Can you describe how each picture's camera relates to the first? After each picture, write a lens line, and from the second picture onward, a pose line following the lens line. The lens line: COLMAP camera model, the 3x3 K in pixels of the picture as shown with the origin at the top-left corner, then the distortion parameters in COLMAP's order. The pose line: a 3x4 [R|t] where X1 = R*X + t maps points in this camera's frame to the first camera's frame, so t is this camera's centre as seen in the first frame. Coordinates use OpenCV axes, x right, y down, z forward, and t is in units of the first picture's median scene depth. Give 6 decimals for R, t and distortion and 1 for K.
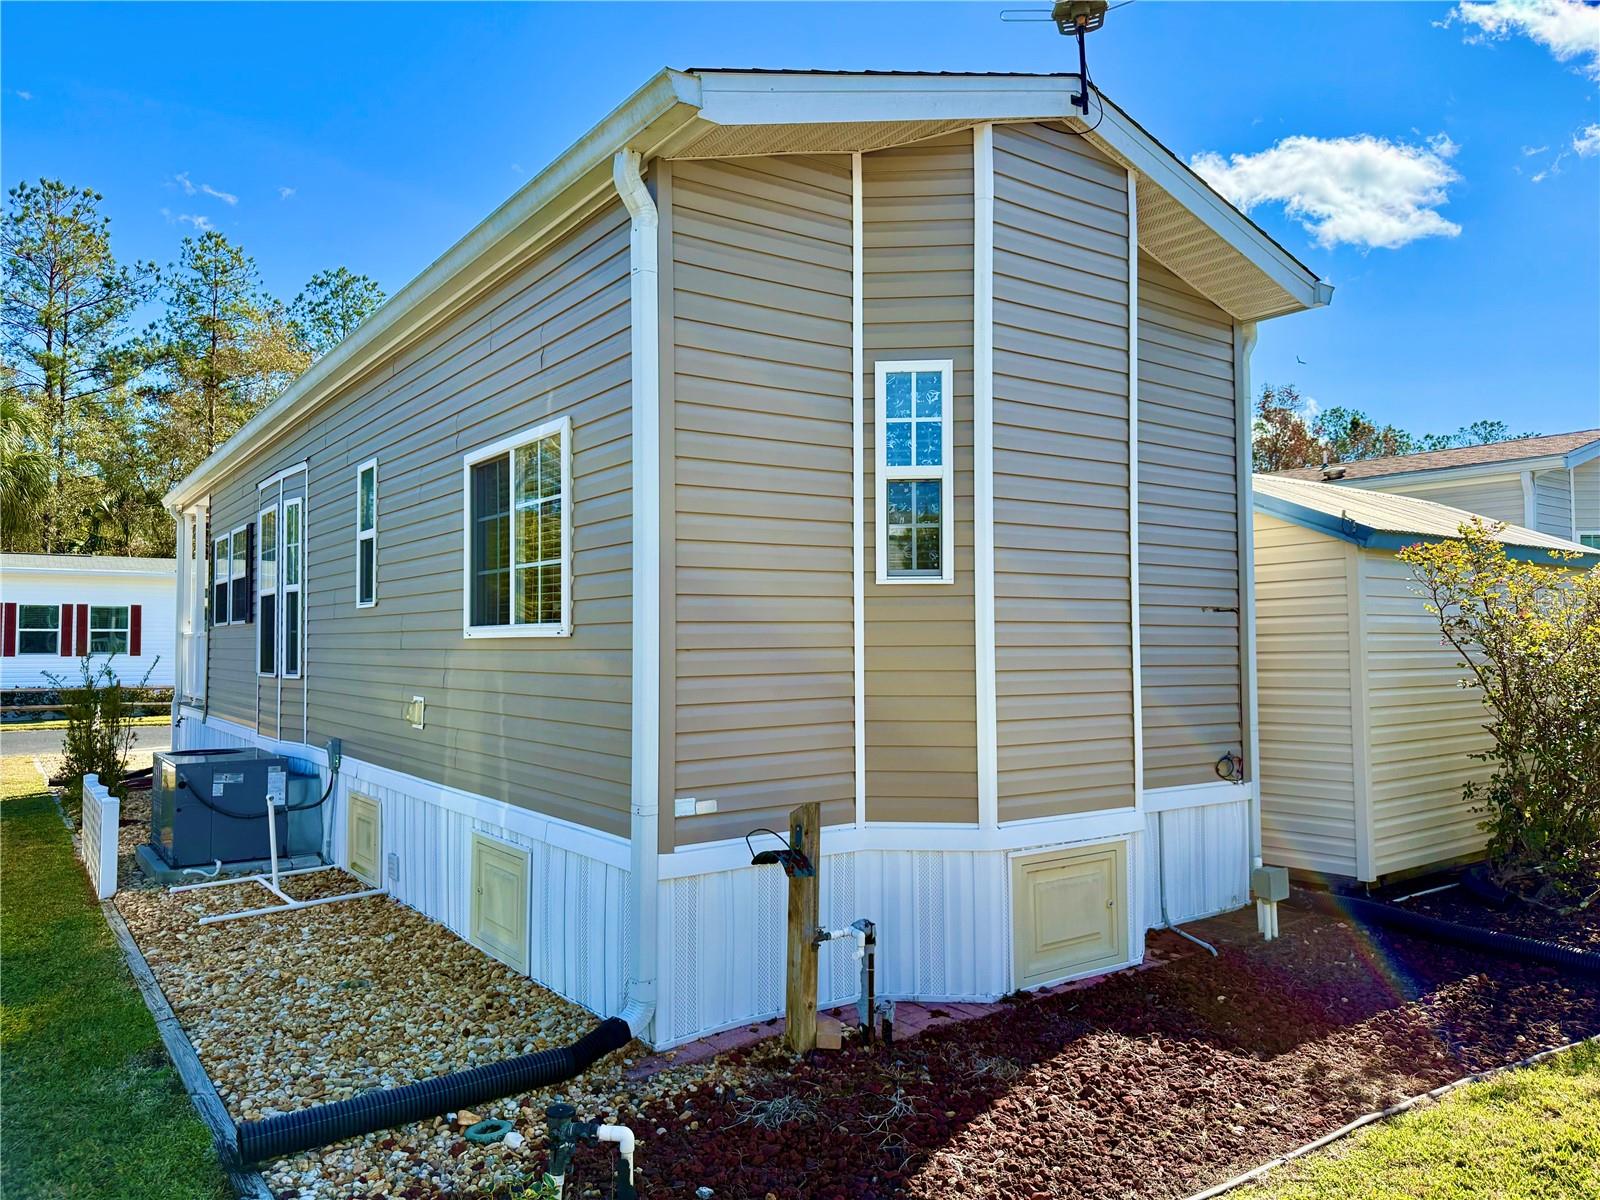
lens RADIAL K [[1115.4, 0, 797.0], [0, 1115.4, 610.5], [0, 0, 1]] dist [0.063483, -0.086913]
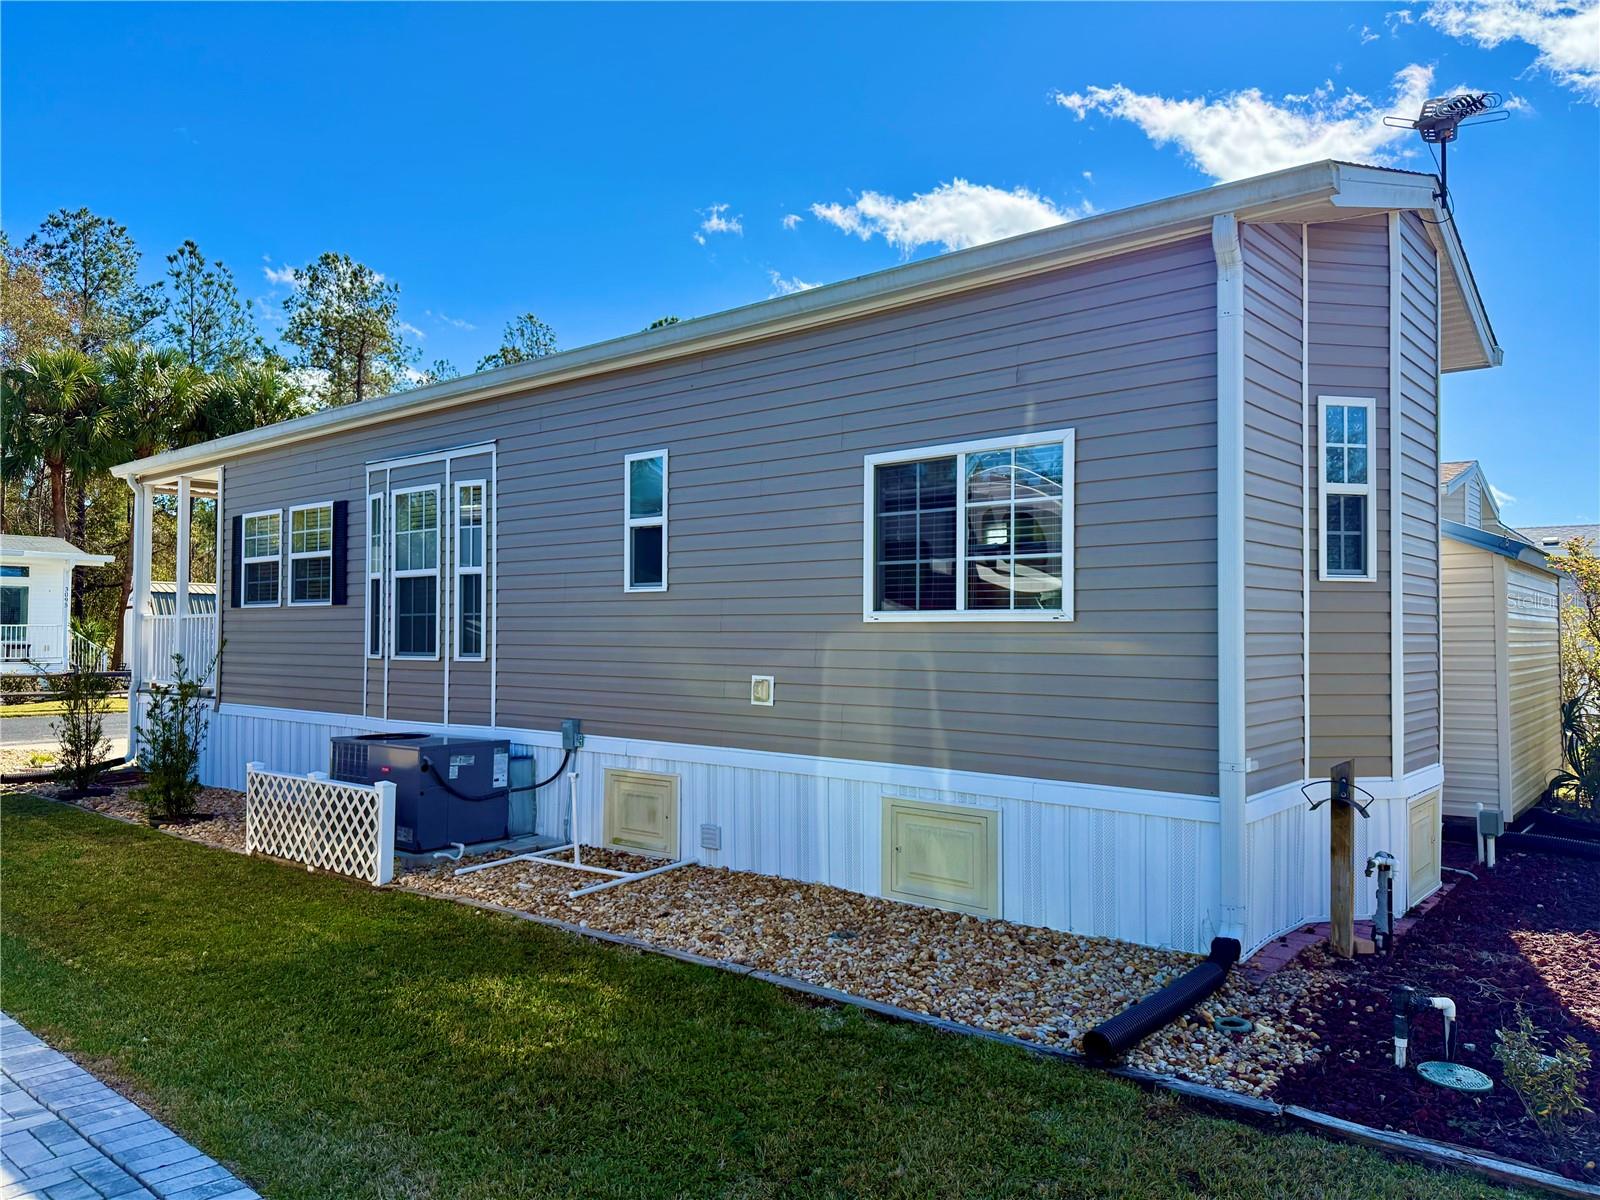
lens RADIAL K [[1107.4, 0, 793.6], [0, 1107.4, 610.3], [0, 0, 1]] dist [0.119959, -0.168721]
pose [[0.970840, 0.013945, 0.239323, -0.715214], [-0.015626, 0.999865, 0.005127, 0.010184], [-0.239219, -0.008717, 0.970927, -0.043665]]
